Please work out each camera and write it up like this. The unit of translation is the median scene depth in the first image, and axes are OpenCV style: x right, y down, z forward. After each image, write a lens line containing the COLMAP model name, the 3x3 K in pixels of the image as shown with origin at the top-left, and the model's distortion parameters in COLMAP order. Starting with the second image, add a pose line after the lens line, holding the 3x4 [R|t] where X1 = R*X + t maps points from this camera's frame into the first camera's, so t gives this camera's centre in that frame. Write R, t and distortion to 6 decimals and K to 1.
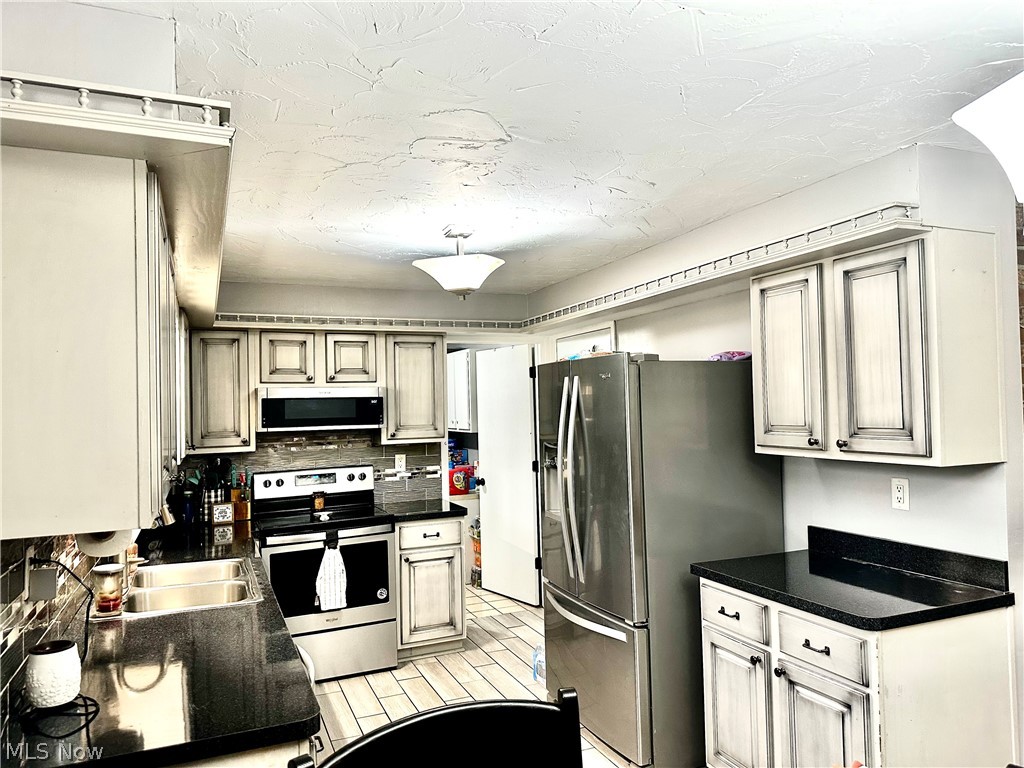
lens RADIAL K [[712.7, 0, 509.8], [0, 712.7, 388.3], [0, 0, 1]] dist [0.145720, -0.243549]
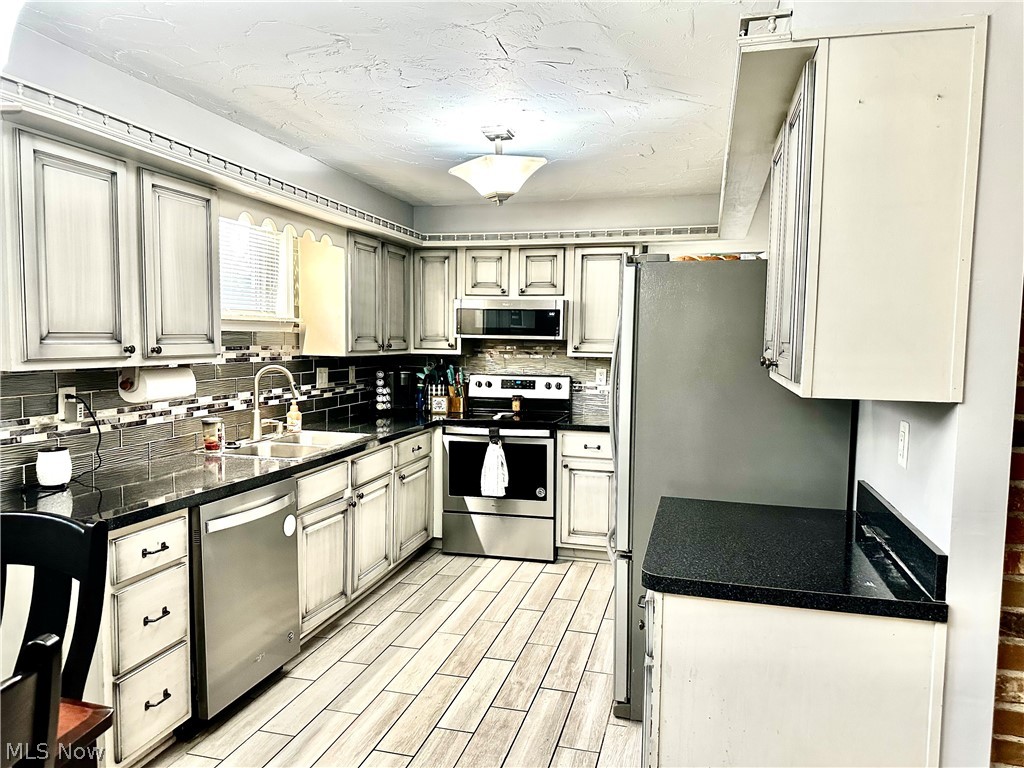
lens RADIAL K [[712.7, 0, 509.8], [0, 712.7, 388.3], [0, 0, 1]] dist [0.145720, -0.243549]
pose [[0.788619, 0.079756, -0.609688, 0.412710], [-0.017950, 0.994116, 0.106827, 0.016804], [0.614621, -0.073302, 0.785410, 0.142981]]
